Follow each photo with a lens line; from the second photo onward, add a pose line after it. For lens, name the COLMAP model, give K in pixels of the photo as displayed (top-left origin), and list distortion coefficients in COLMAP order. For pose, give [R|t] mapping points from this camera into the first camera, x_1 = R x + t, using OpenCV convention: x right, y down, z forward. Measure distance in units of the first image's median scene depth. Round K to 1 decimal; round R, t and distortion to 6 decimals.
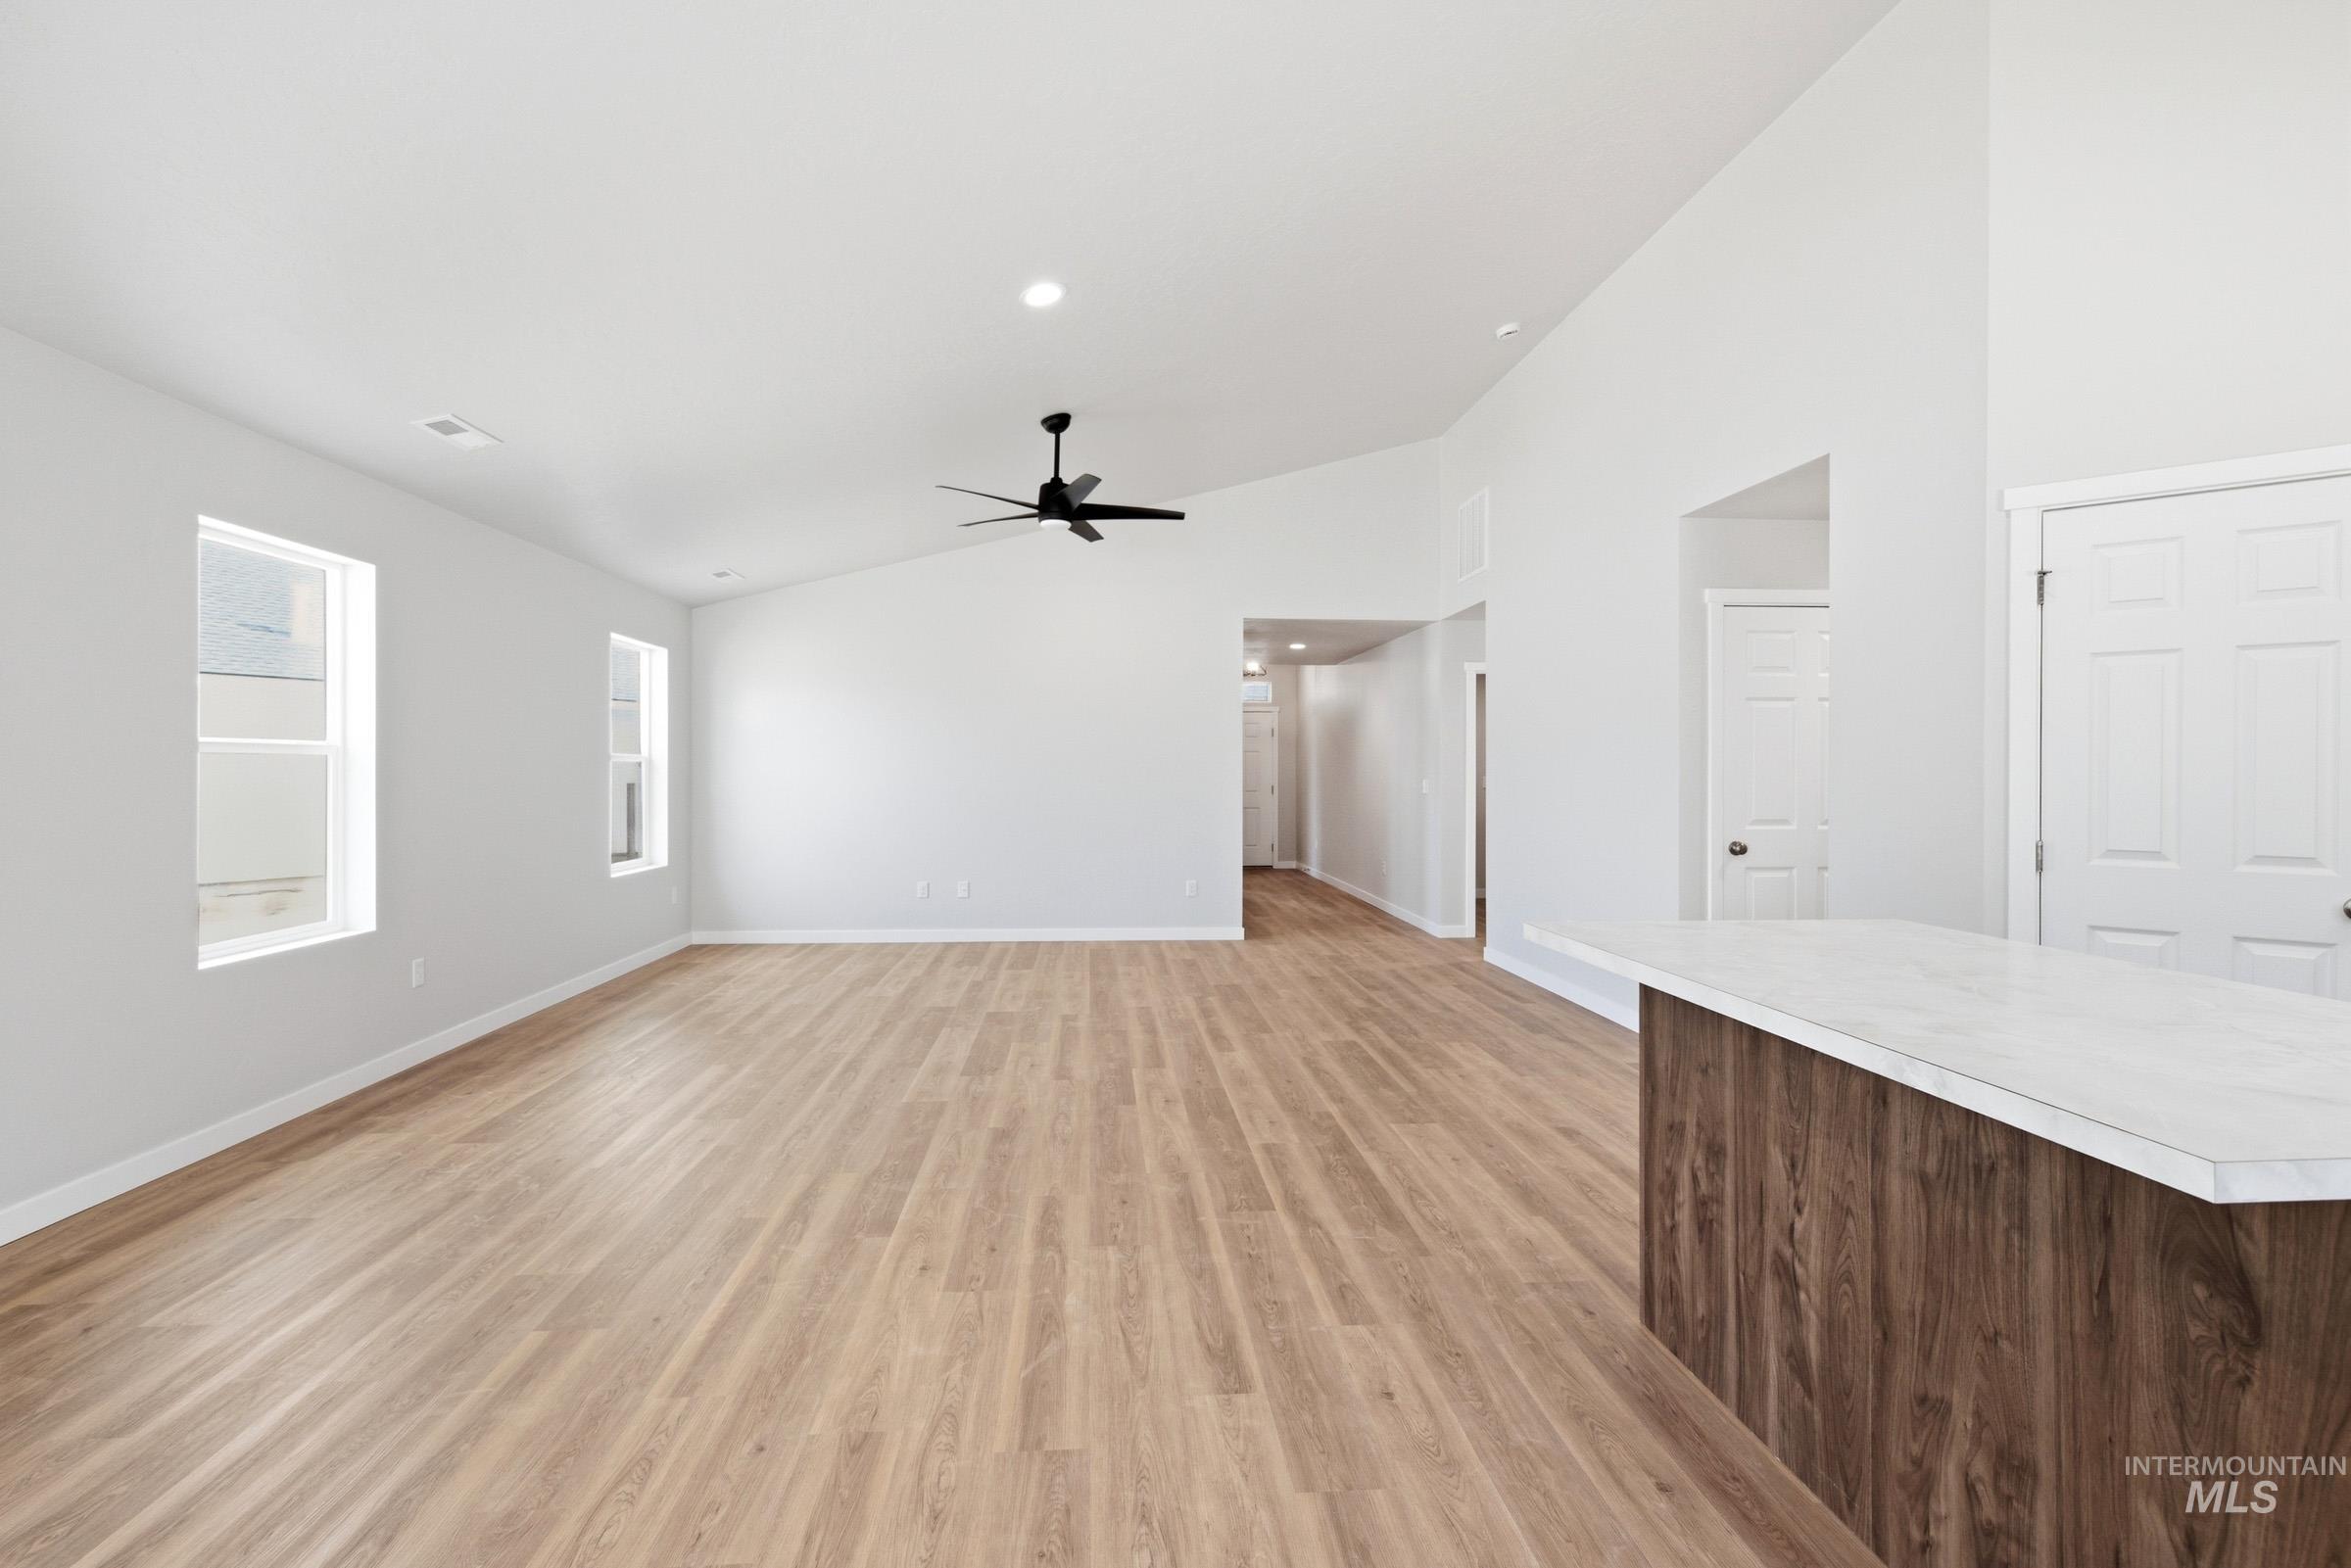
lens RADIAL K [[1080.4, 0, 1171.3], [0, 1080.4, 774.8], [0, 0, 1]] dist [0.017177, -0.007572]
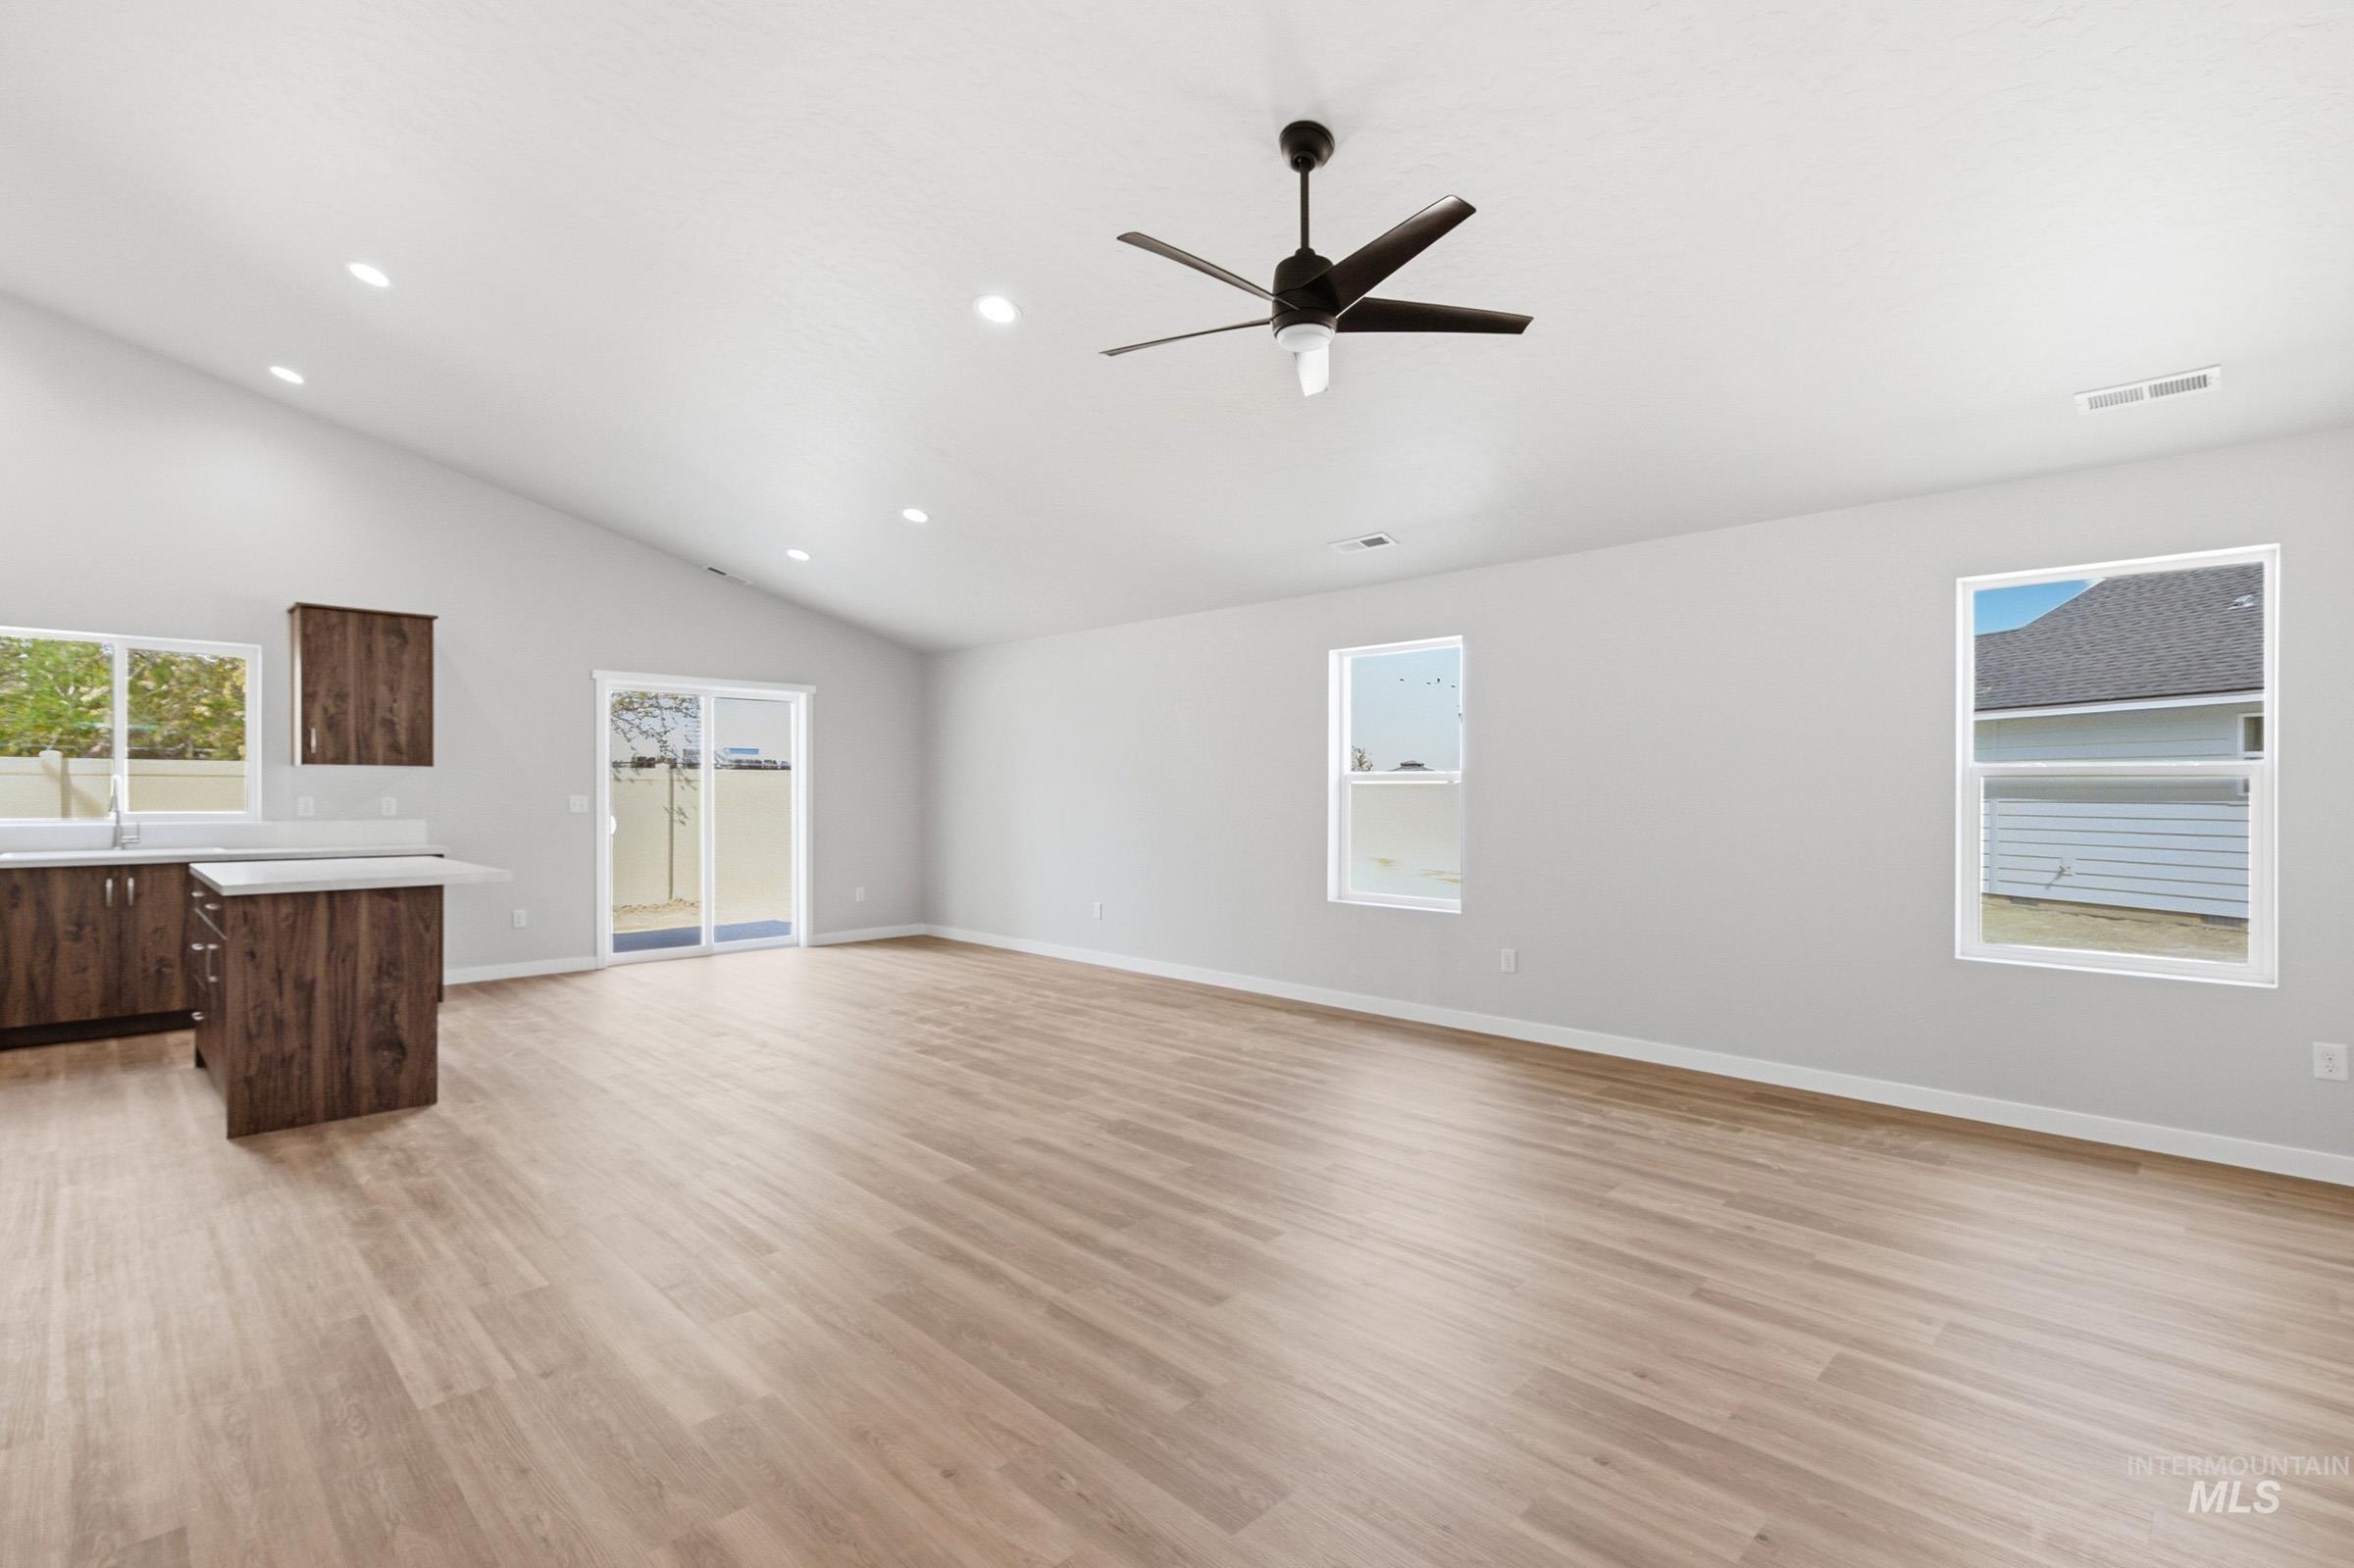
lens RADIAL K [[1101.7, 0, 1171.2], [0, 1101.7, 788.8], [0, 0, 1]] dist [0.013154, -0.006579]
pose [[-0.764008, -0.004591, -0.645190, 0.630682], [-0.006117, 0.999981, 0.000127, -0.007673], [0.645177, 0.004043, -0.764022, 2.881586]]
